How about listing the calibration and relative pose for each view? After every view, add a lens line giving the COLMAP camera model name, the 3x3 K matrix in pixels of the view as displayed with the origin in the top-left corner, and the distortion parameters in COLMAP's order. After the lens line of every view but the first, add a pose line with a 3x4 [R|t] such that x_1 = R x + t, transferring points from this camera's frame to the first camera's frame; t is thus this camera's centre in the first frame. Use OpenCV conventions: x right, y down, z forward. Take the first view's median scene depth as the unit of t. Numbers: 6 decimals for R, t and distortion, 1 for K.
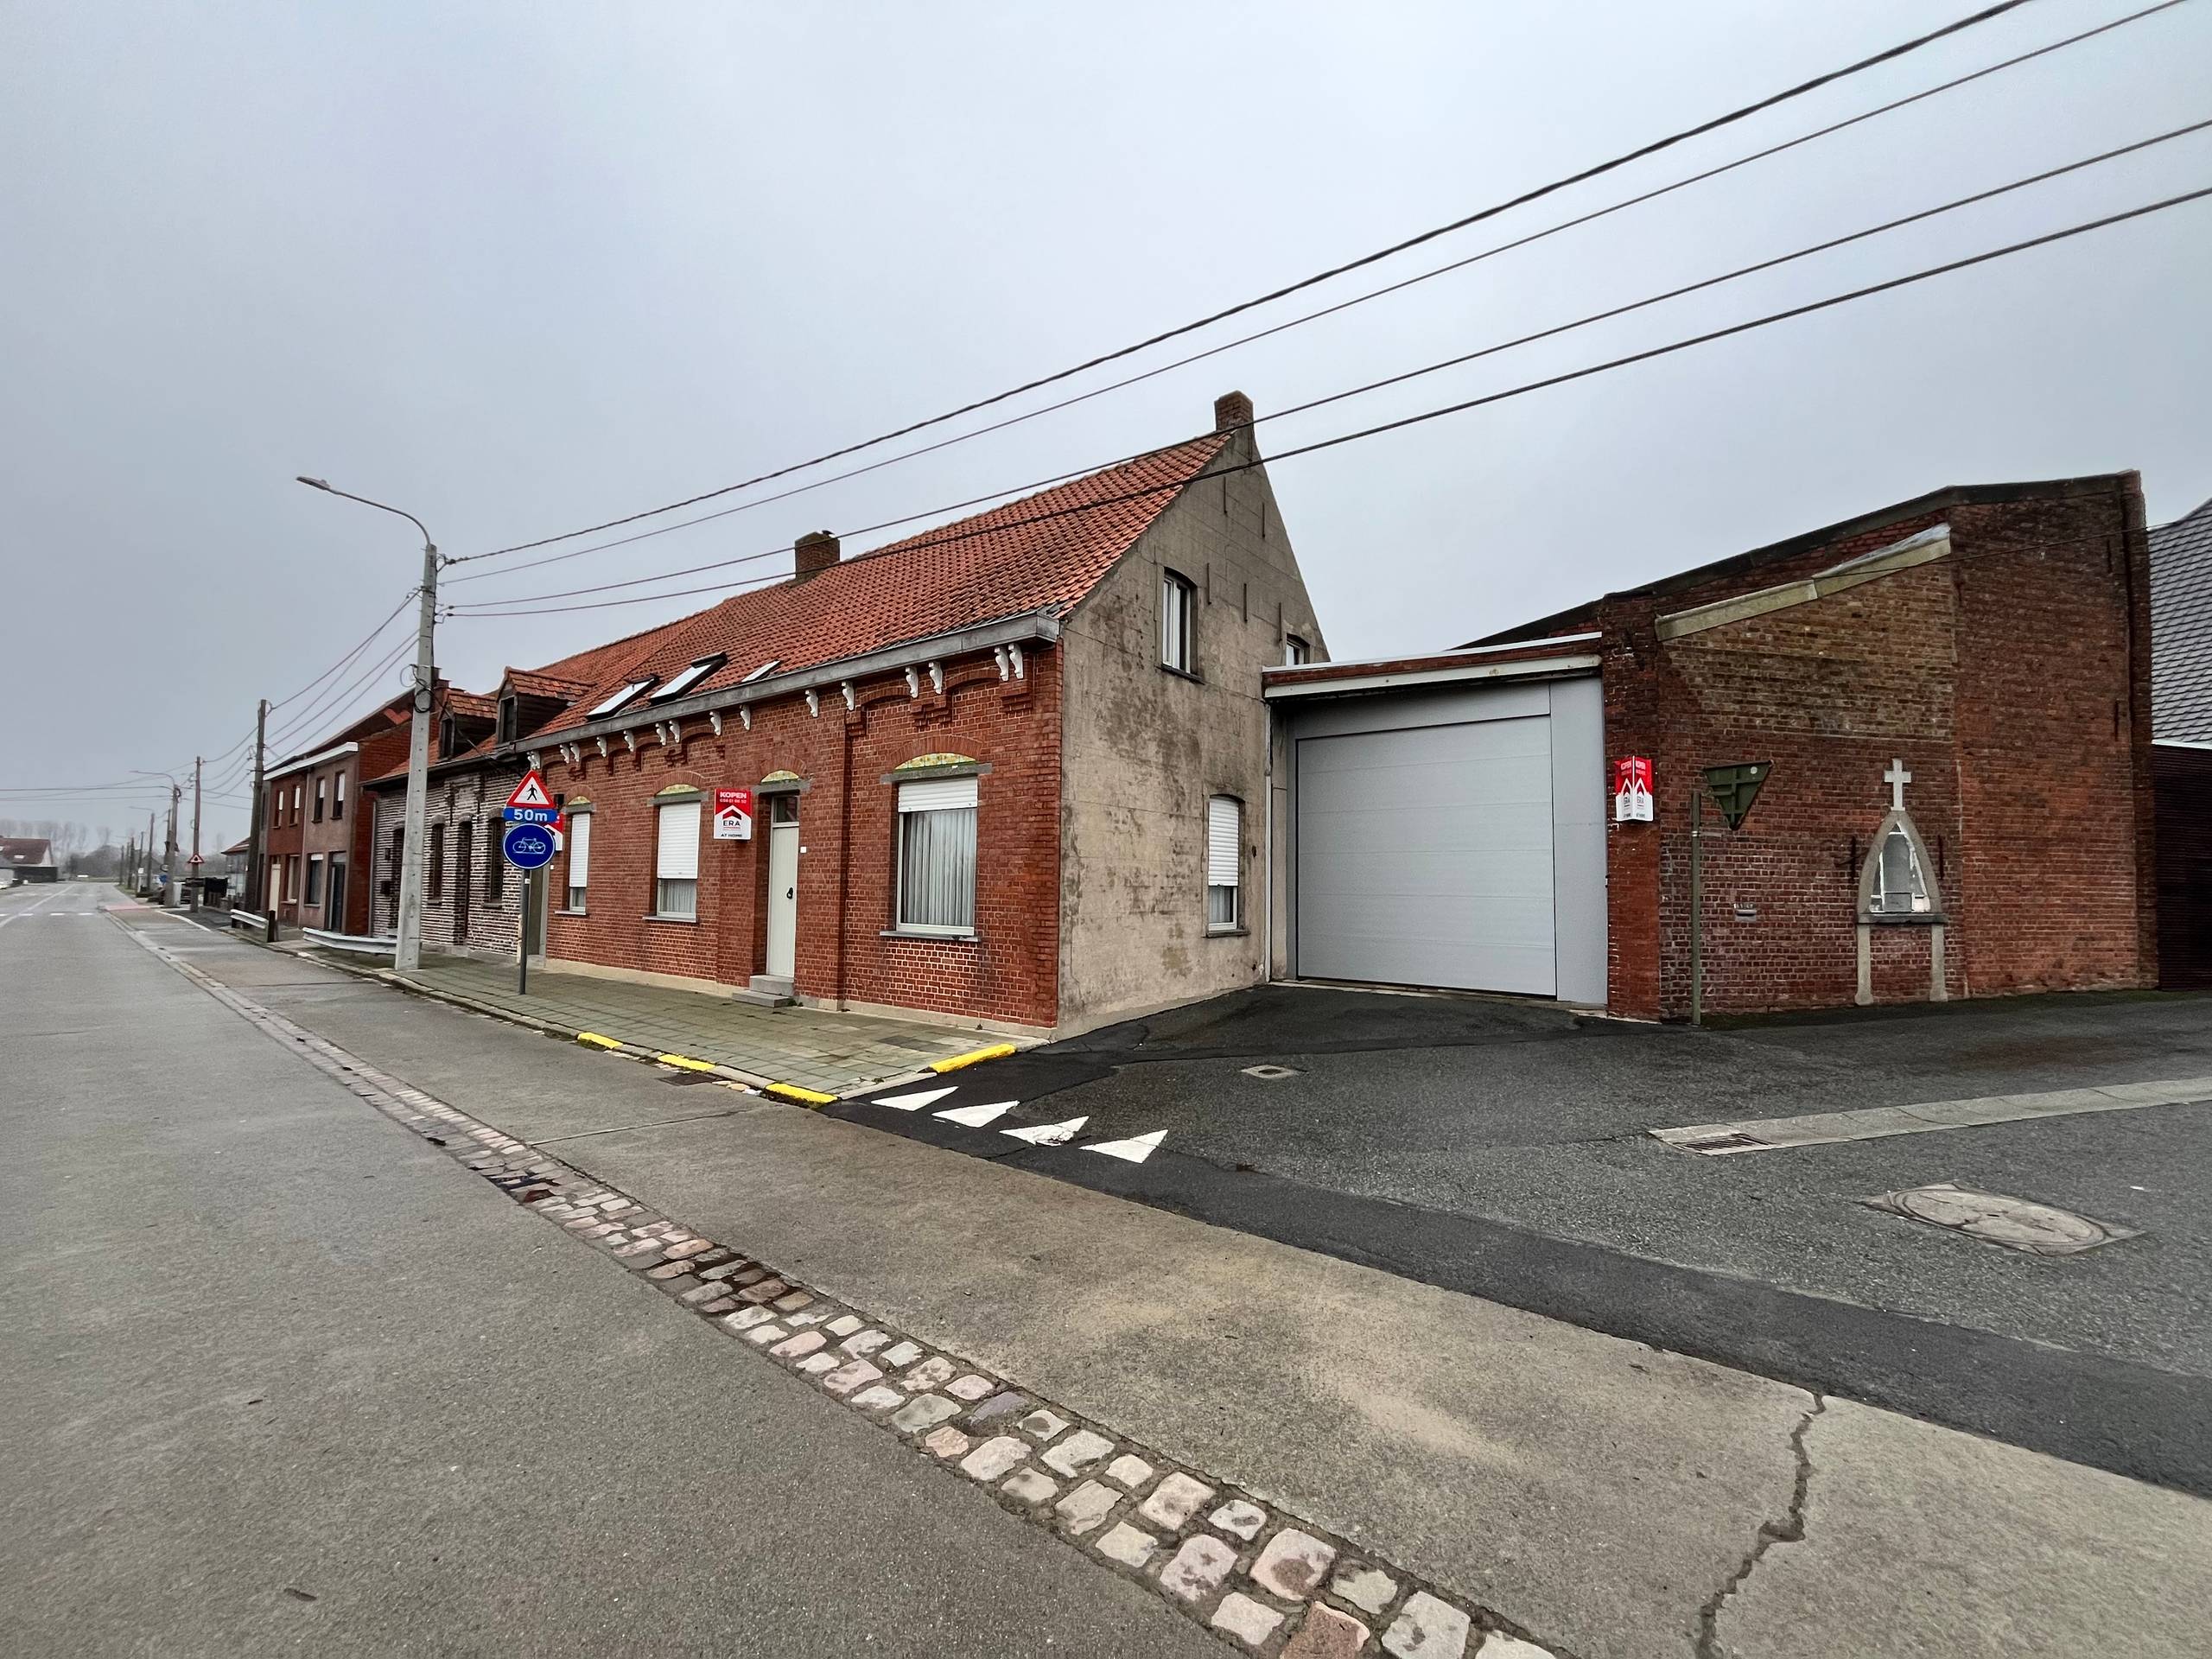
lens RADIAL K [[942.3, 0, 1092.2], [0, 942.3, 835.5], [0, 0, 1]] dist [0.000674, -0.000025]
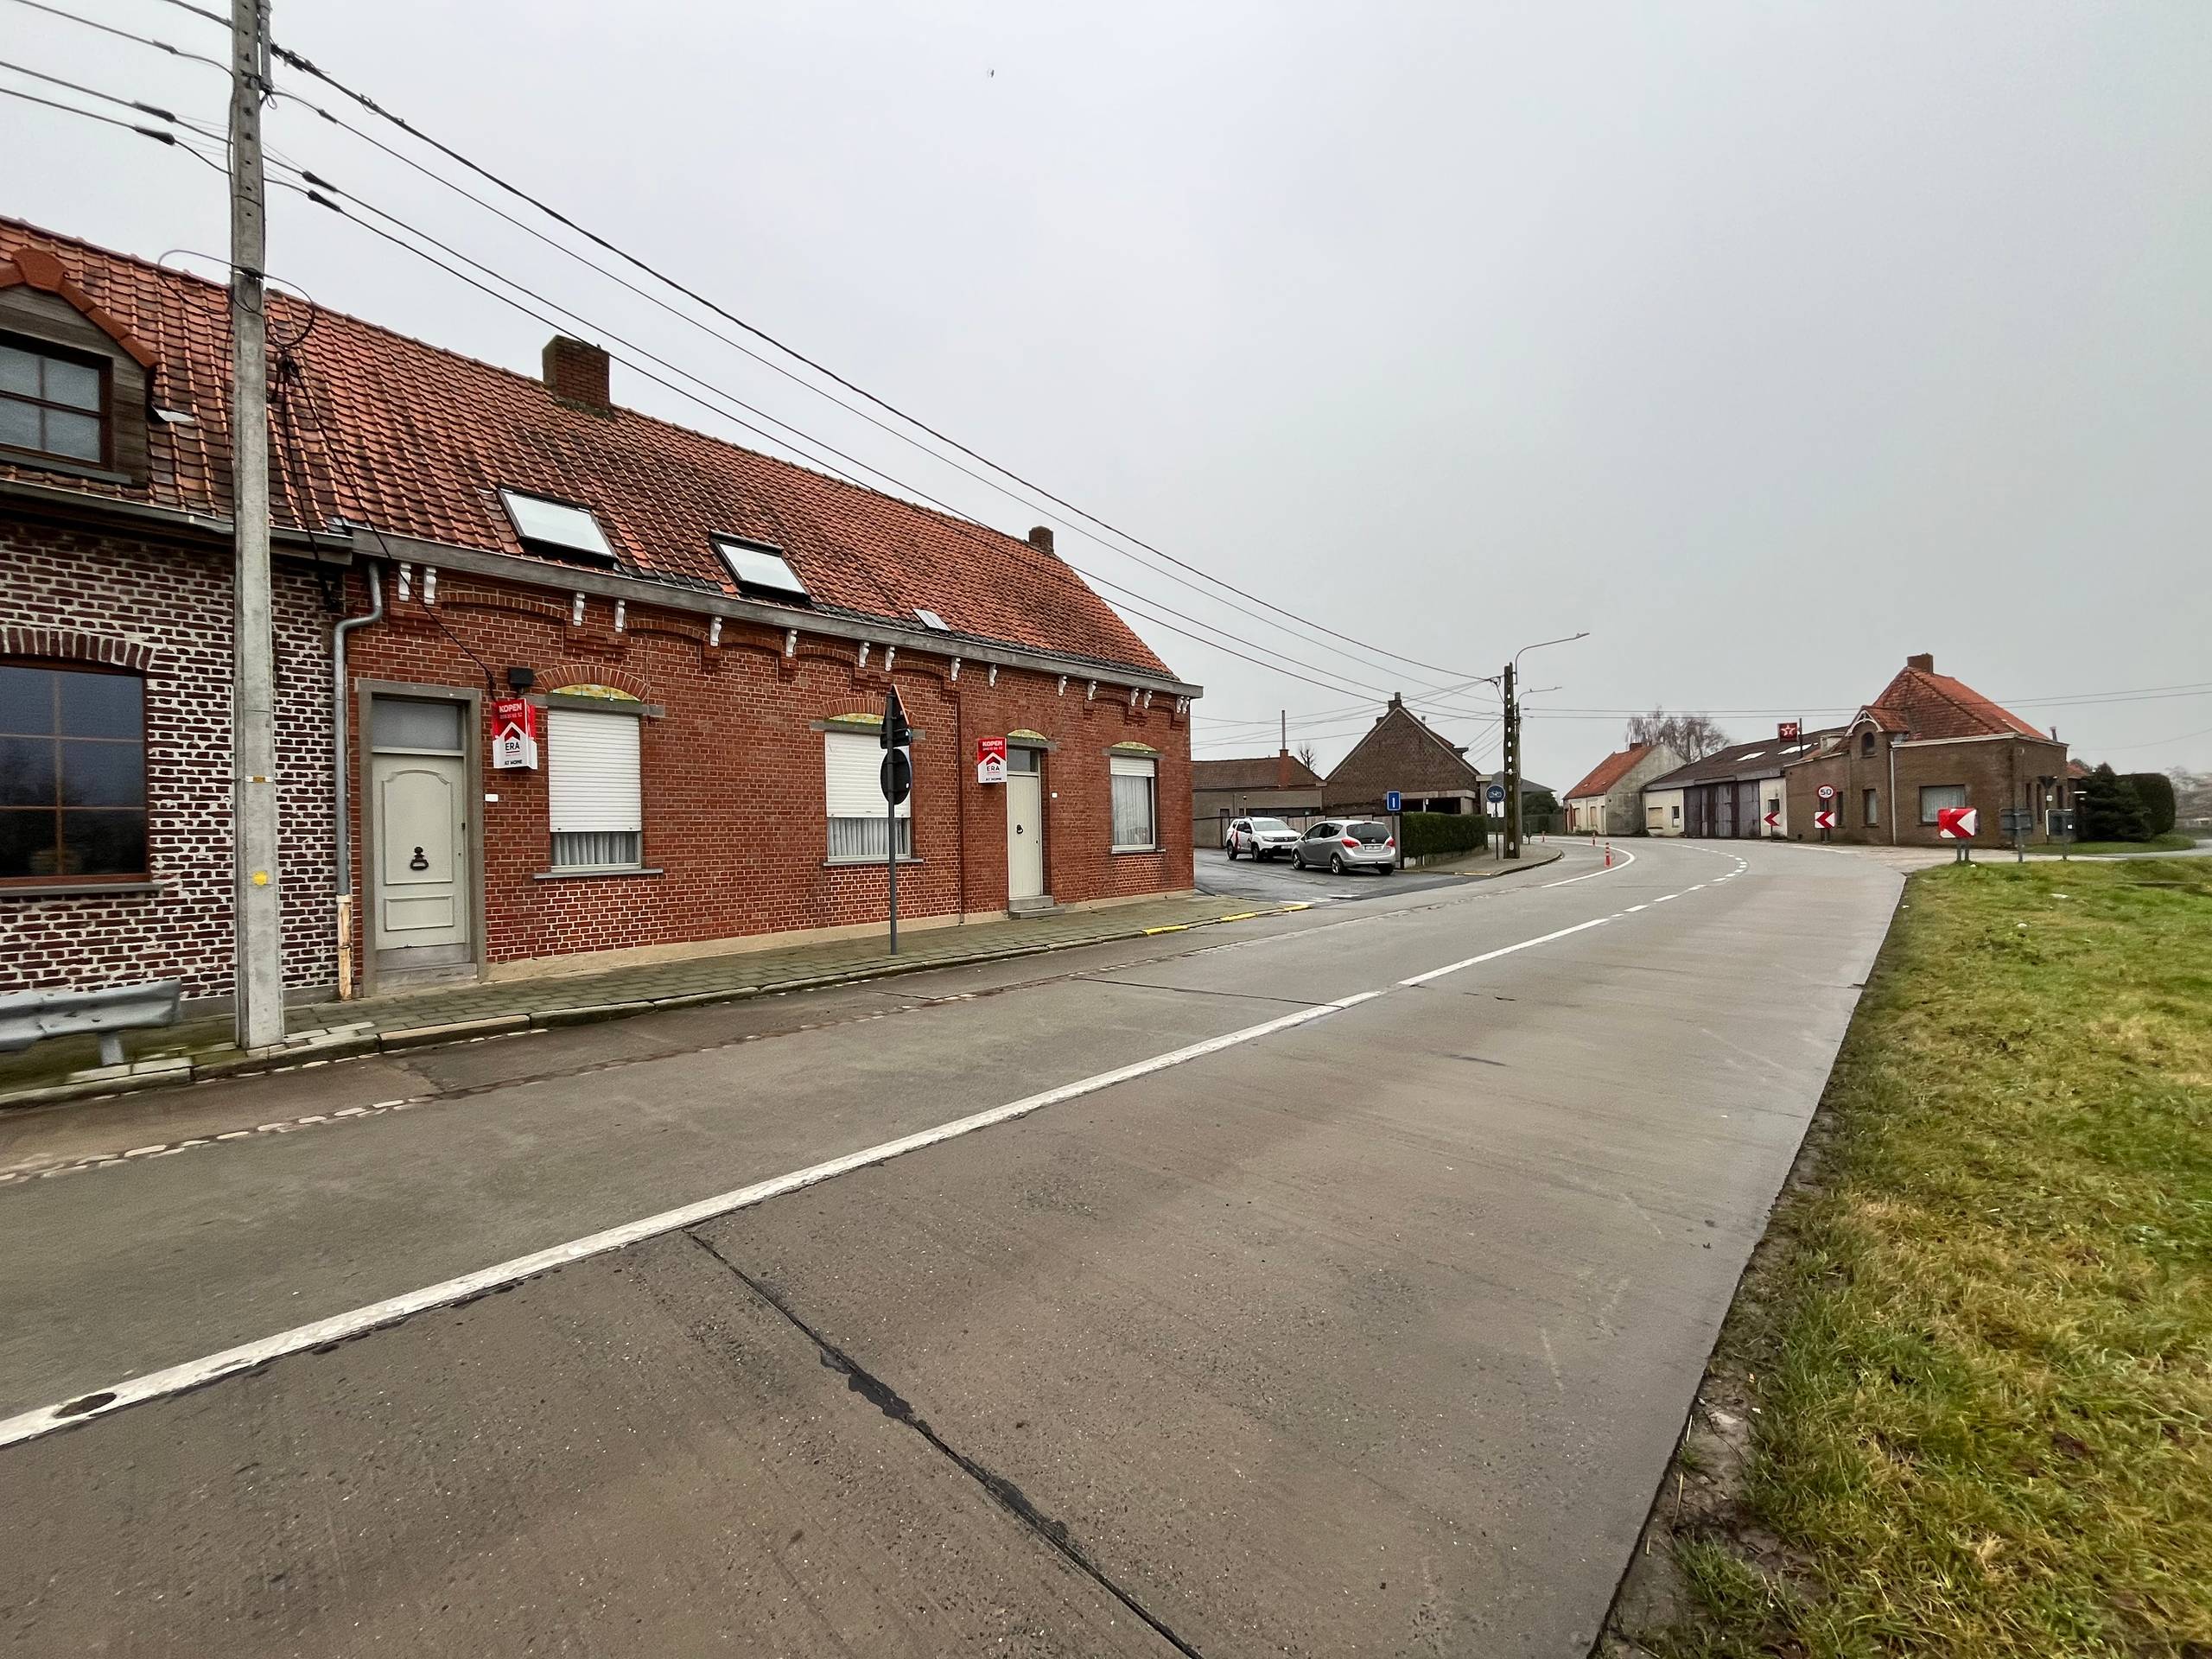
lens RADIAL K [[888.6, 0, 1108.2], [0, 888.6, 829.6], [0, 0, 1]] dist [-0.005736, -0.000144]
pose [[0.018506, -0.013563, 0.999737, -1.593059], [-0.043198, 0.998963, 0.014353, 0.043082], [-0.998895, -0.043452, 0.017900, 0.926217]]
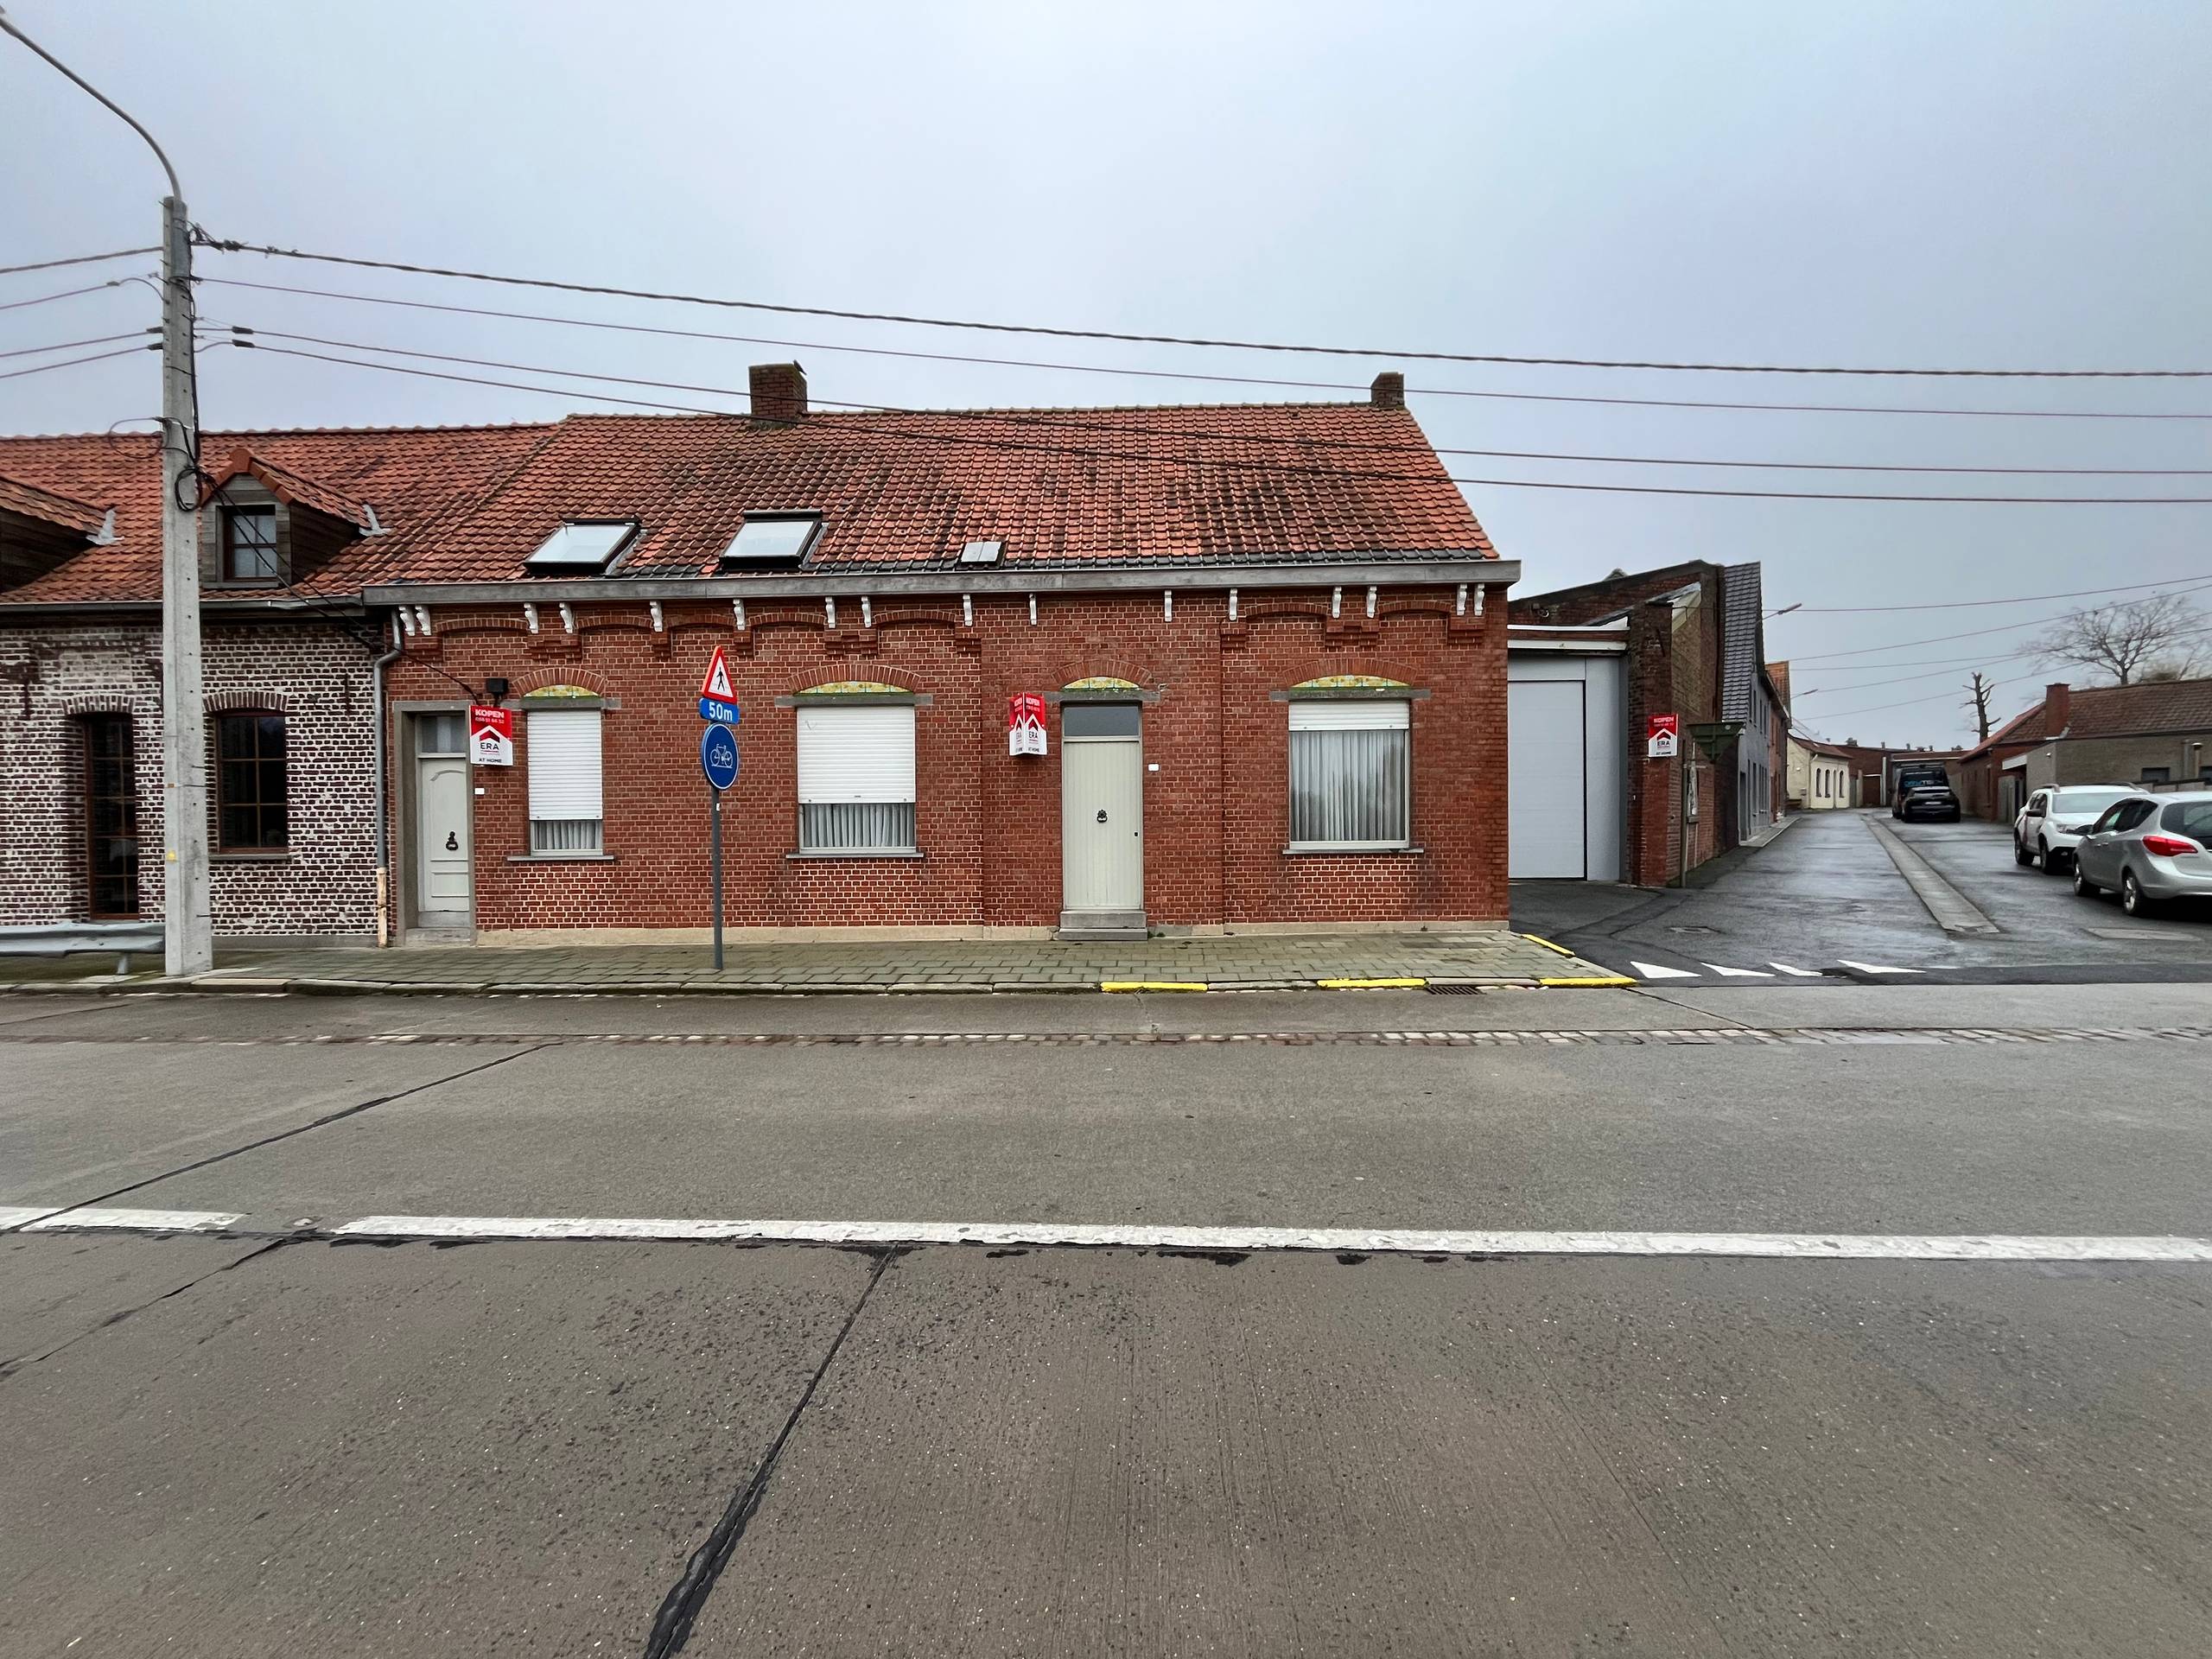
lens RADIAL K [[888.6, 0, 1111.5], [0, 888.6, 831.8], [0, 0, 1]] dist [-0.005736, -0.000144]
pose [[0.781553, -0.034652, 0.622875, -0.900891], [-0.014597, 0.997167, 0.073791, 0.014719], [-0.623667, -0.066763, 0.778833, 0.361167]]
